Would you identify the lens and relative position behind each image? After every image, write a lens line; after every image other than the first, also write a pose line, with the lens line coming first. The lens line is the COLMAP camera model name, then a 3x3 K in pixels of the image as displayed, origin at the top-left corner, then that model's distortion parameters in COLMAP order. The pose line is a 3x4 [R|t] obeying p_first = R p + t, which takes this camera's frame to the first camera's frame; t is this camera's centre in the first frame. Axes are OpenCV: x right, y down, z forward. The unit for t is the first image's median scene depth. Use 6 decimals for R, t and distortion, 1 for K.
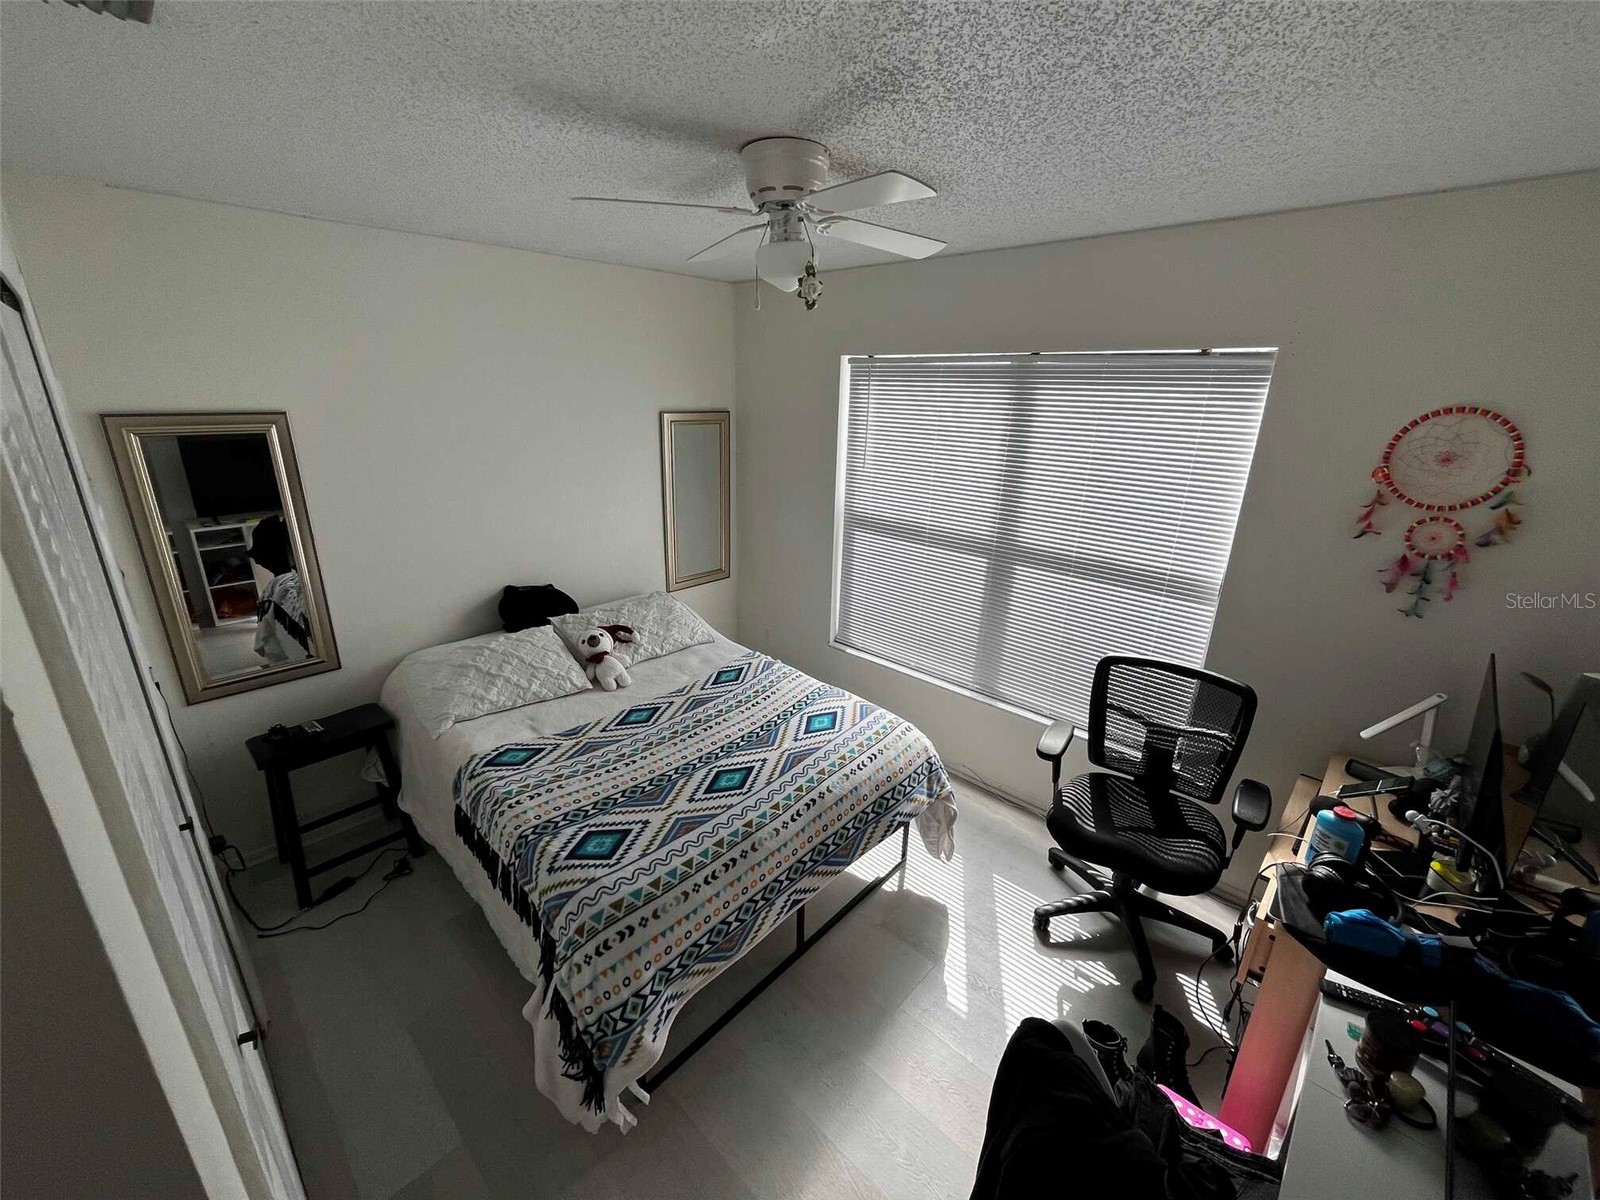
lens RADIAL K [[650.9, 0, 798.6], [0, 650.9, 602.6], [0, 0, 1]] dist [-0.002286, 0.000014]
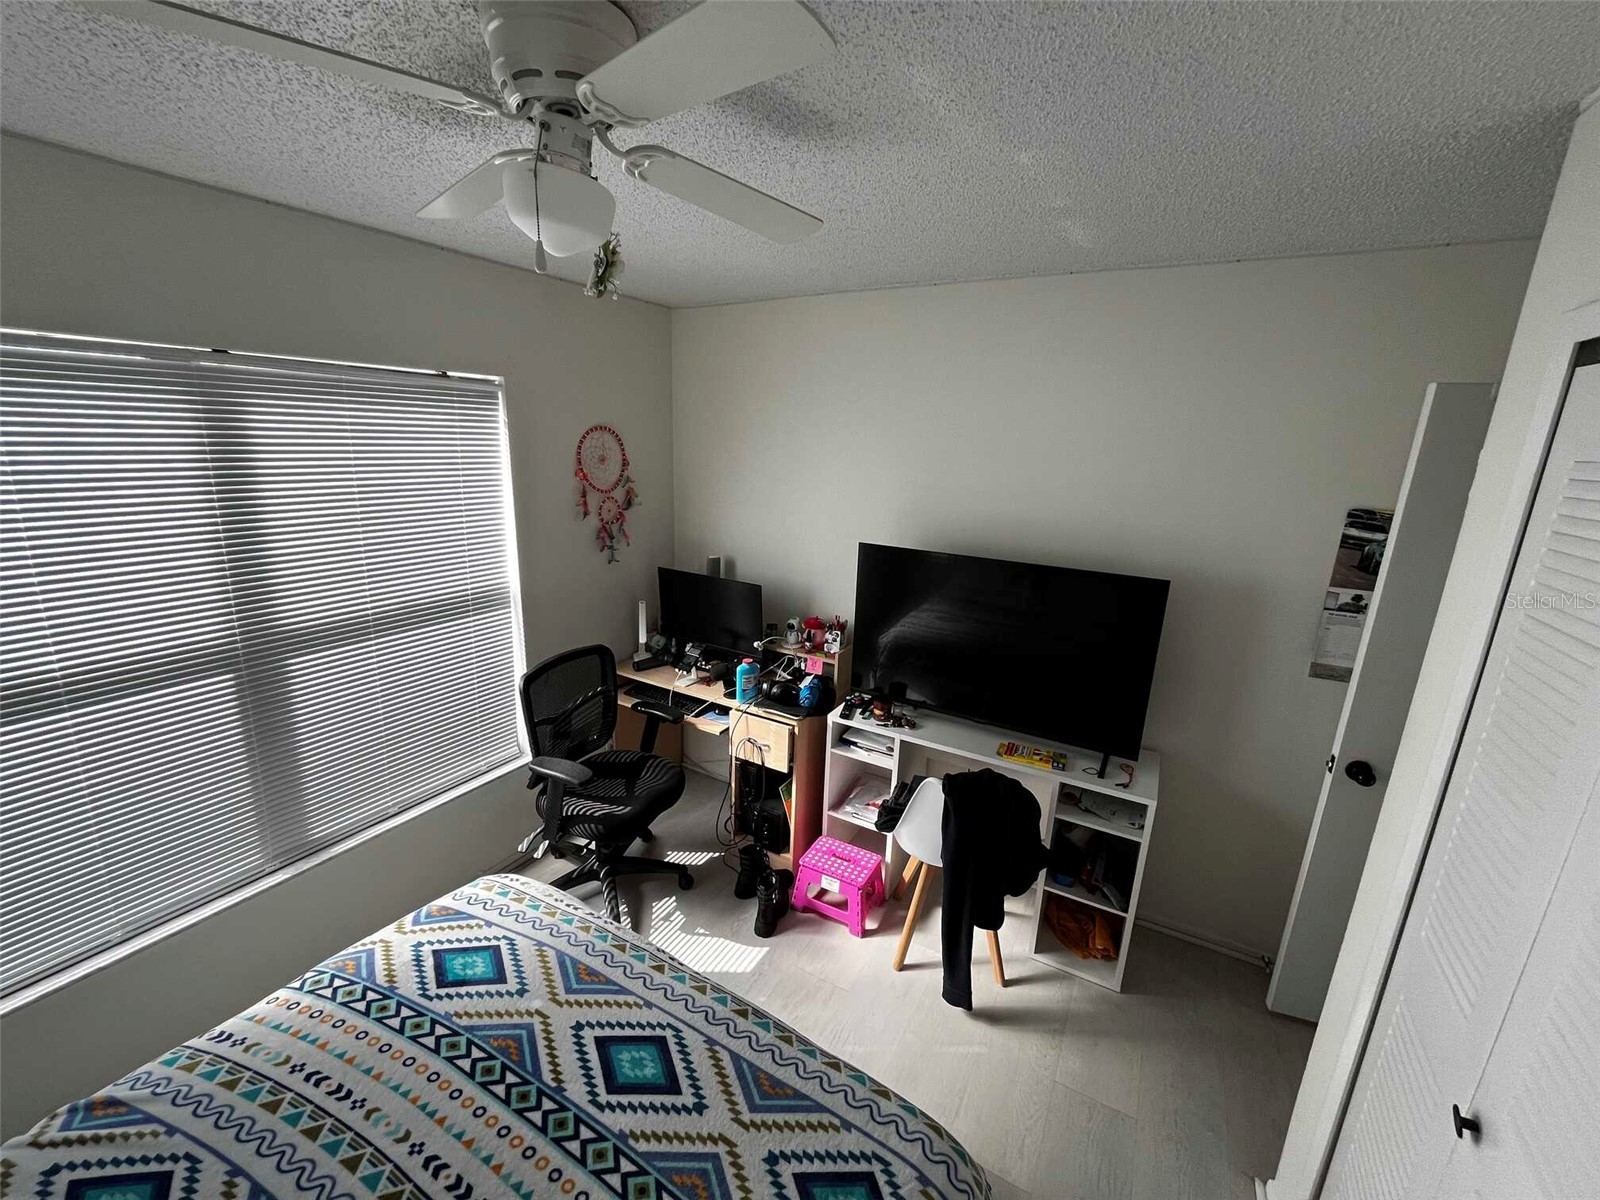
lens RADIAL K [[650.9, 0, 798.6], [0, 650.9, 602.6], [0, 0, 1]] dist [-0.002286, 0.000014]
pose [[-0.237831, -0.268912, 0.933340, -0.567792], [0.274772, 0.903034, 0.330197, -0.258949], [-0.931631, 0.334986, -0.140880, 0.782748]]
